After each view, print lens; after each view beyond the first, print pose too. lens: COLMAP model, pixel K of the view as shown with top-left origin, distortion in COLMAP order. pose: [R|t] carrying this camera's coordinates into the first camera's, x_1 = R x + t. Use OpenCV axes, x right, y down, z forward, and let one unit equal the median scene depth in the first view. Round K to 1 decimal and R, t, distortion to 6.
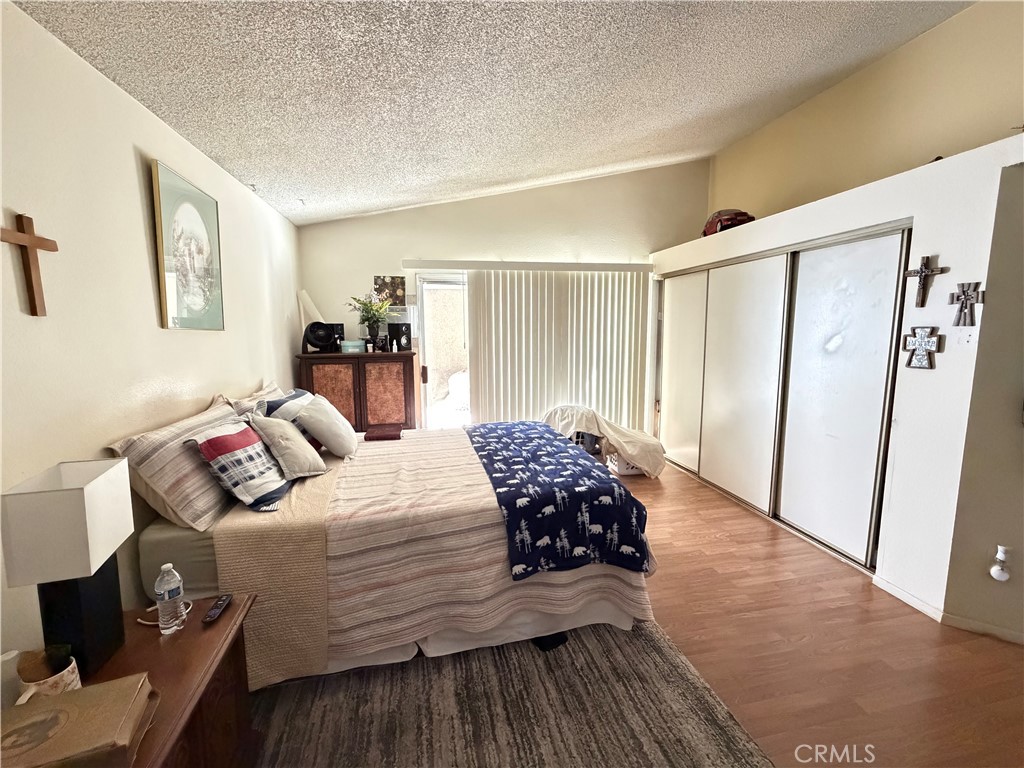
lens RADIAL K [[433.0, 0, 503.6], [0, 433.0, 385.0], [0, 0, 1]] dist [0.000513, -0.000054]
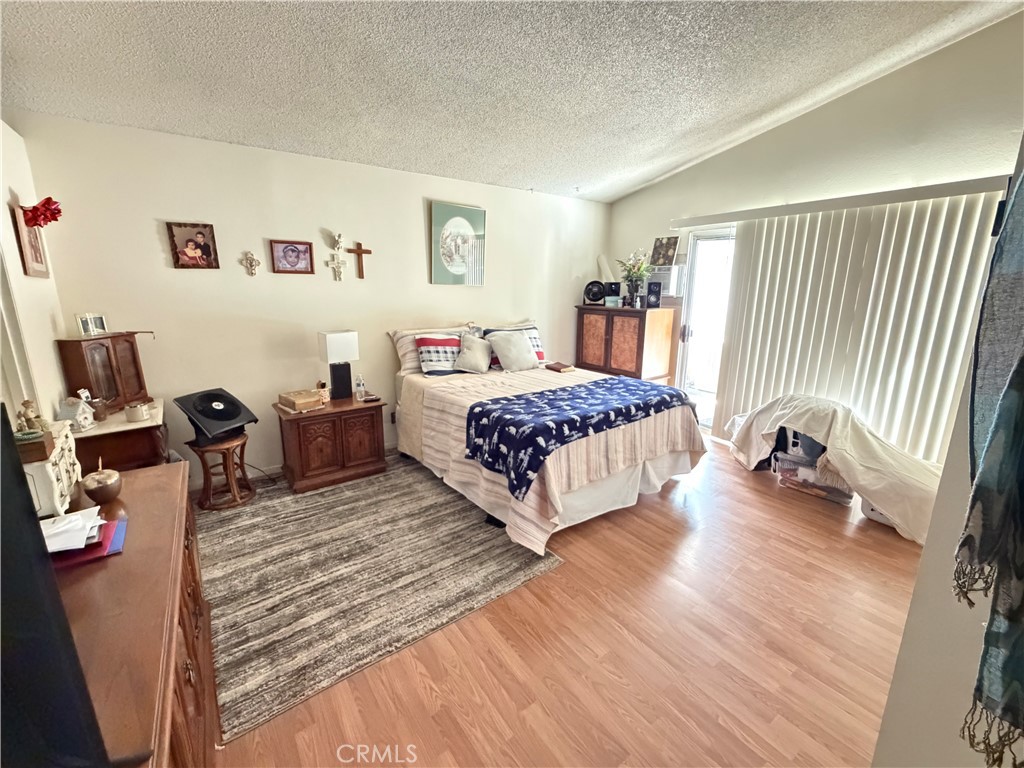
lens RADIAL K [[425.6, 0, 509.5], [0, 425.6, 382.6], [0, 0, 1]] dist [0.000373, -0.000237]
pose [[0.409927, 0.214180, -0.886615, 0.877819], [-0.132119, 0.975731, 0.174623, -0.050927], [0.902499, 0.045556, 0.428276, 0.328740]]
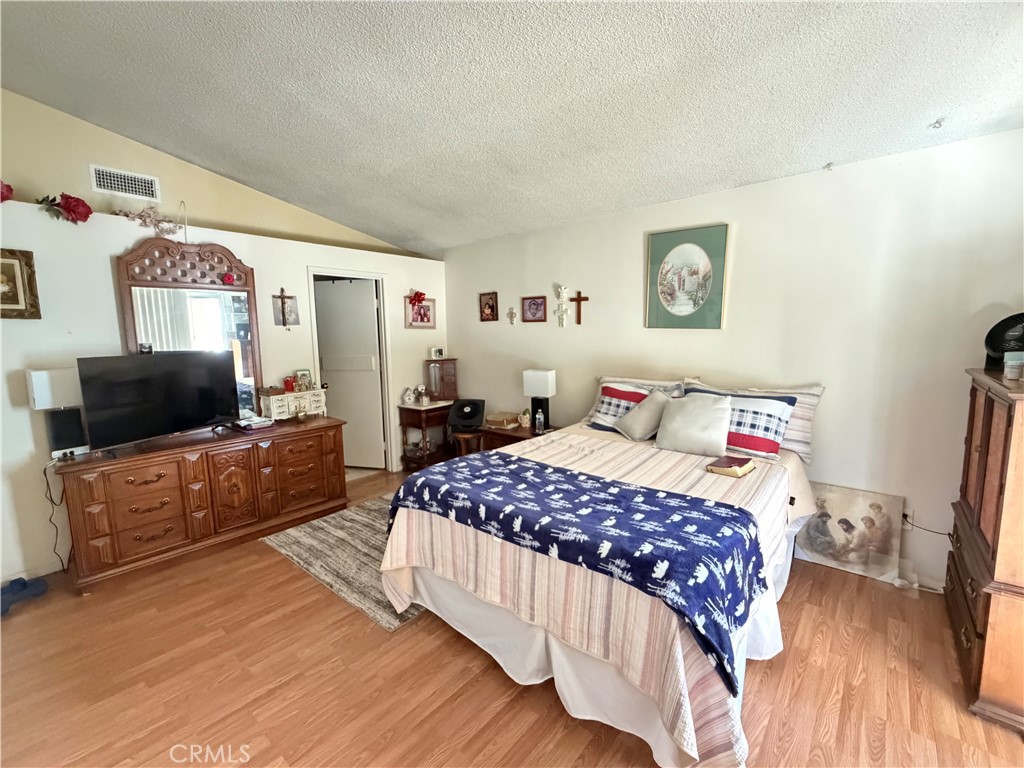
lens RADIAL K [[425.6, 0, 509.5], [0, 425.6, 382.6], [0, 0, 1]] dist [0.000373, -0.000237]
pose [[-0.788801, 0.093284, -0.607529, 0.513250], [-0.064199, 0.970506, 0.232371, -0.193209], [0.611287, 0.222297, -0.759547, 1.389646]]
